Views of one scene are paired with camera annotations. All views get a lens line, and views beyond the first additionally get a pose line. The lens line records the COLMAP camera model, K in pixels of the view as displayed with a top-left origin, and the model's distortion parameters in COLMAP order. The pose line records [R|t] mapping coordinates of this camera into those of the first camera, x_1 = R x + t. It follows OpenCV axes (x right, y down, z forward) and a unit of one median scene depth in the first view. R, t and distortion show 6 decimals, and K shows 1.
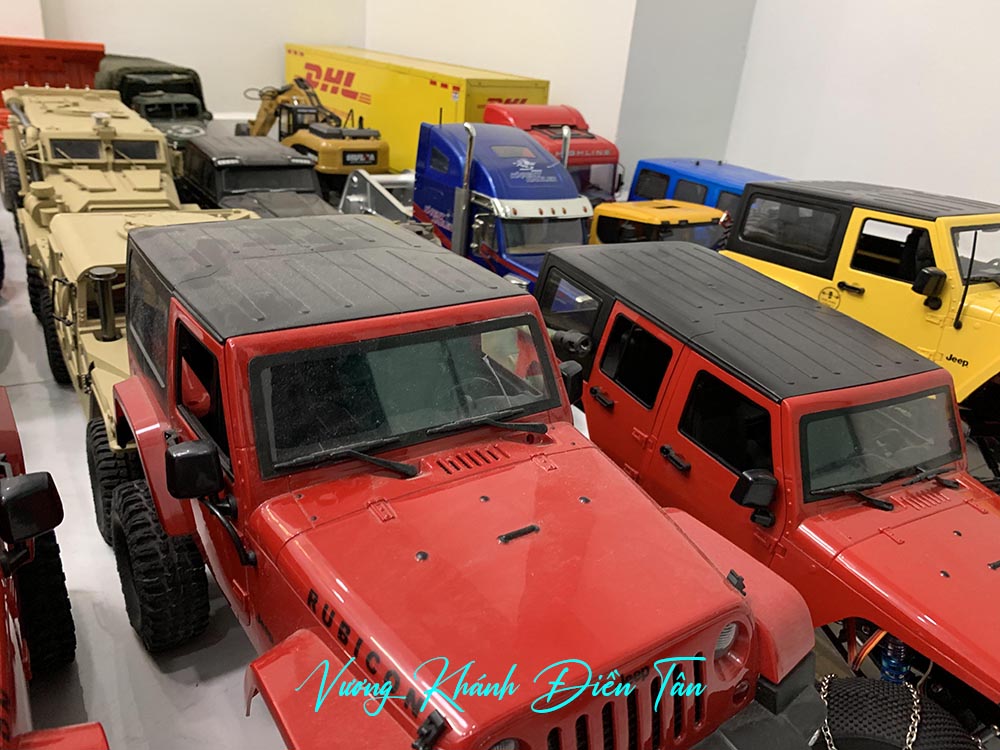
lens RADIAL K [[751.6, 0, 500.0], [0, 751.6, 375.0], [0, 0, 1]] dist [0.008447, 0.006482]
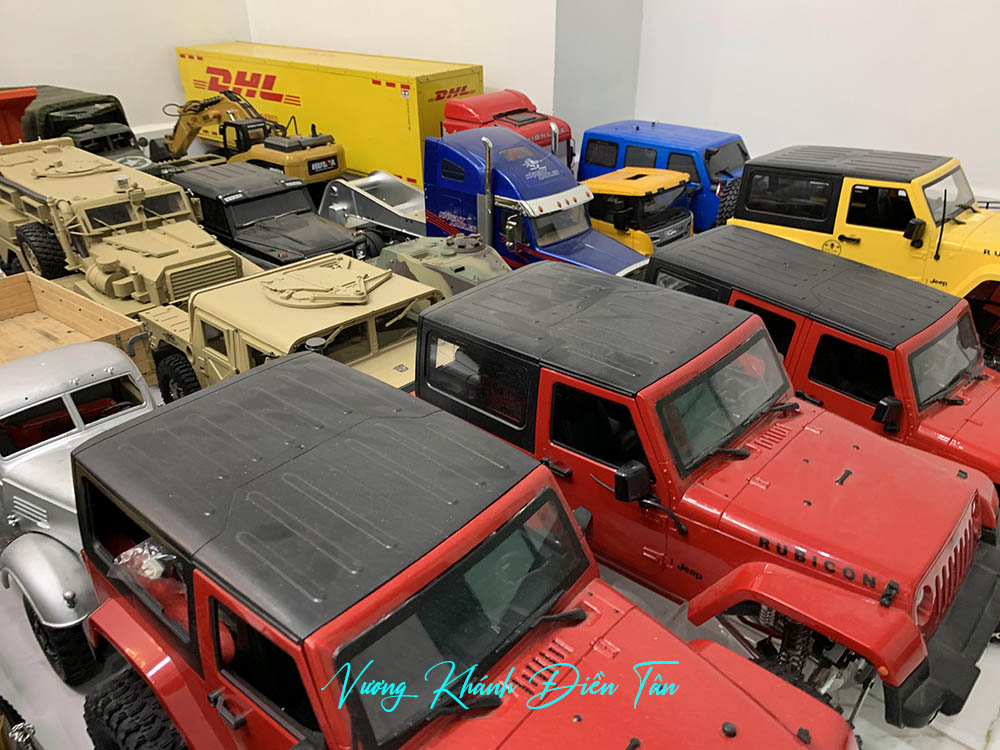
lens RADIAL K [[745.3, 0, 500.0], [0, 745.3, 375.0], [0, 0, 1]] dist [0.008043, 0.001154]
pose [[0.963152, -0.204816, 0.174326, -0.265386], [0.189142, 0.976597, 0.102393, -0.087616], [-0.191218, -0.065648, 0.979350, -0.119187]]
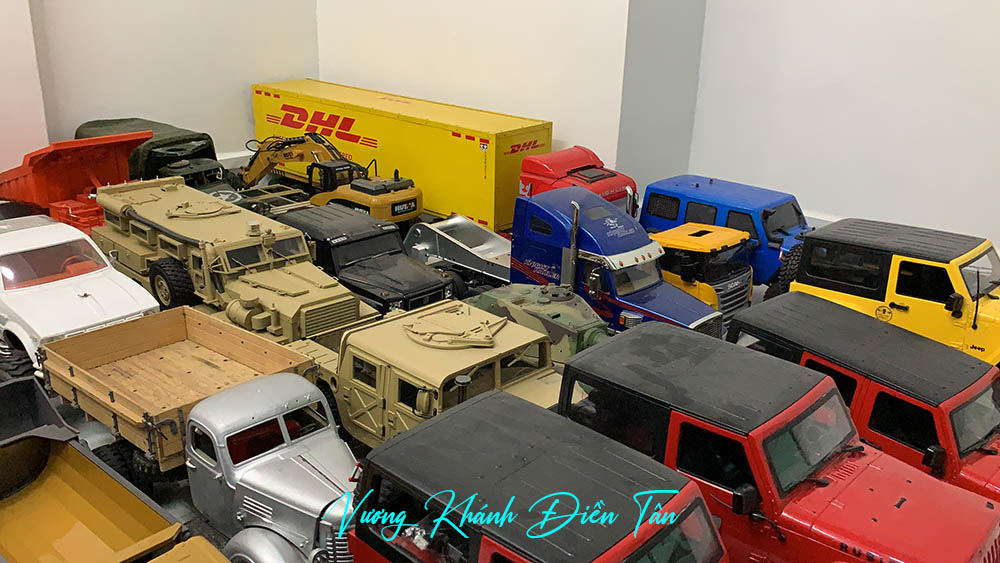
lens RADIAL K [[836.8, 0, 500.0], [0, 836.8, 281.5], [0, 0, 1]] dist [0.104480, -0.201761]
pose [[0.970900, -0.139248, 0.194841, -0.429567], [0.150507, 0.987623, -0.044150, -0.139896], [-0.186282, 0.072190, 0.979841, -0.356370]]
